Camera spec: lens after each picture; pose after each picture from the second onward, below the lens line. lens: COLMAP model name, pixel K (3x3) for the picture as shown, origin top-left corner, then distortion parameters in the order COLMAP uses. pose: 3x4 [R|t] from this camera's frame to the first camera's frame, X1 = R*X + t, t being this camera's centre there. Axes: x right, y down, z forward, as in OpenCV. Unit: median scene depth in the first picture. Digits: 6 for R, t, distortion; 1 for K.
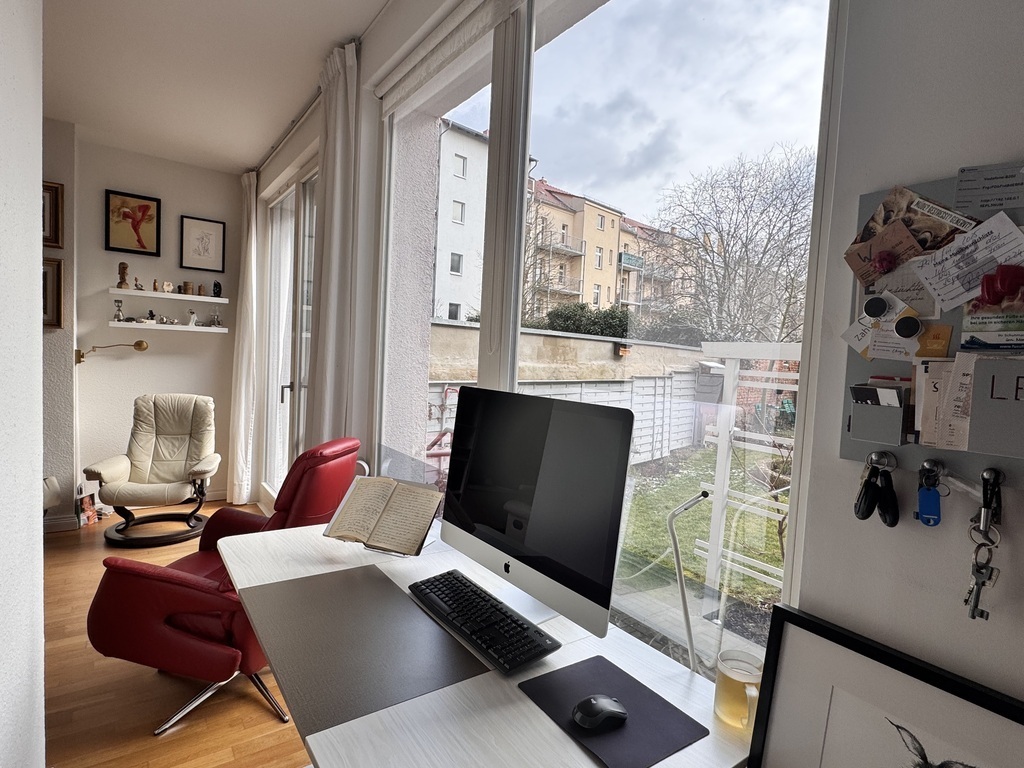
lens RADIAL K [[539.2, 0, 511.7], [0, 539.2, 383.7], [0, 0, 1]] dist [-0.007340, 0.000300]
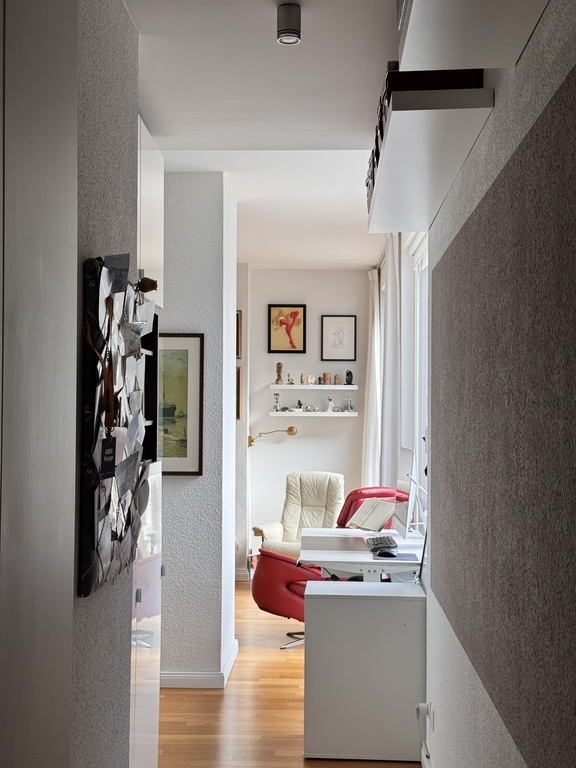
lens RADIAL K [[1073.4, 0, 287.8], [0, 1073.4, 384.1], [0, 0, 1]] dist [0.001635, 0.000000]
pose [[0.797205, -0.060358, -0.600684, 0.711357], [-0.000959, 0.994862, -0.101239, 0.063983], [0.603708, 0.081284, 0.793050, -0.865705]]
